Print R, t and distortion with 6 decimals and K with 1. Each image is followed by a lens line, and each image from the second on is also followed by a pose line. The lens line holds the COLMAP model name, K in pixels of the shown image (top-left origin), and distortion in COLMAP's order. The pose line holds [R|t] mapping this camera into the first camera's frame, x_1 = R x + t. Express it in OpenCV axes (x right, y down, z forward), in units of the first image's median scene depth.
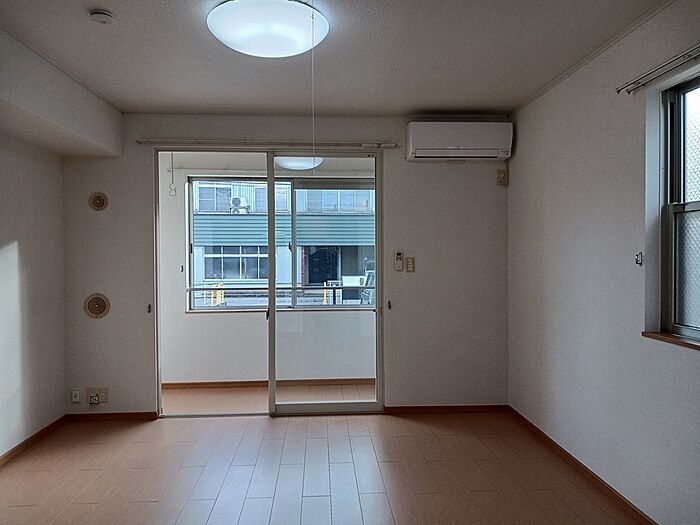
lens RADIAL K [[548.2, 0, 349.2], [0, 548.2, 261.9], [0, 0, 1]] dist [-0.003660, 0.012274]
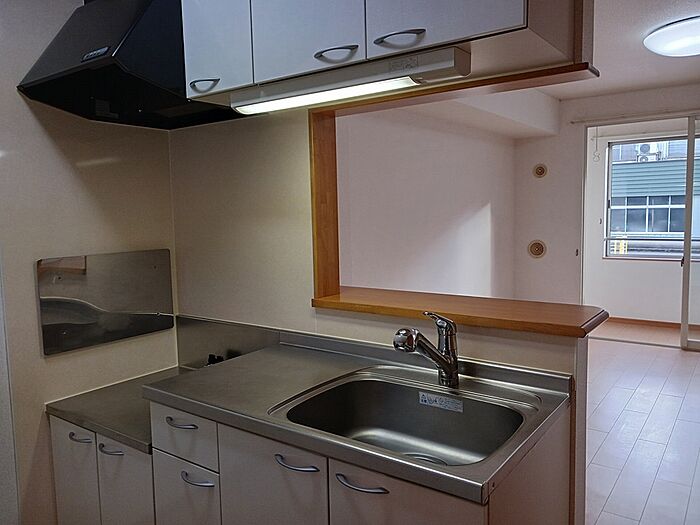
lens RADIAL K [[548.2, 0, 348.2], [0, 548.2, 261.9], [0, 0, 1]] dist [-0.003660, 0.012274]
pose [[0.770222, 0.045327, -0.636163, 0.032395], [0.009826, 0.996510, 0.082899, -0.003335], [0.637700, -0.070101, 0.767089, -0.255857]]
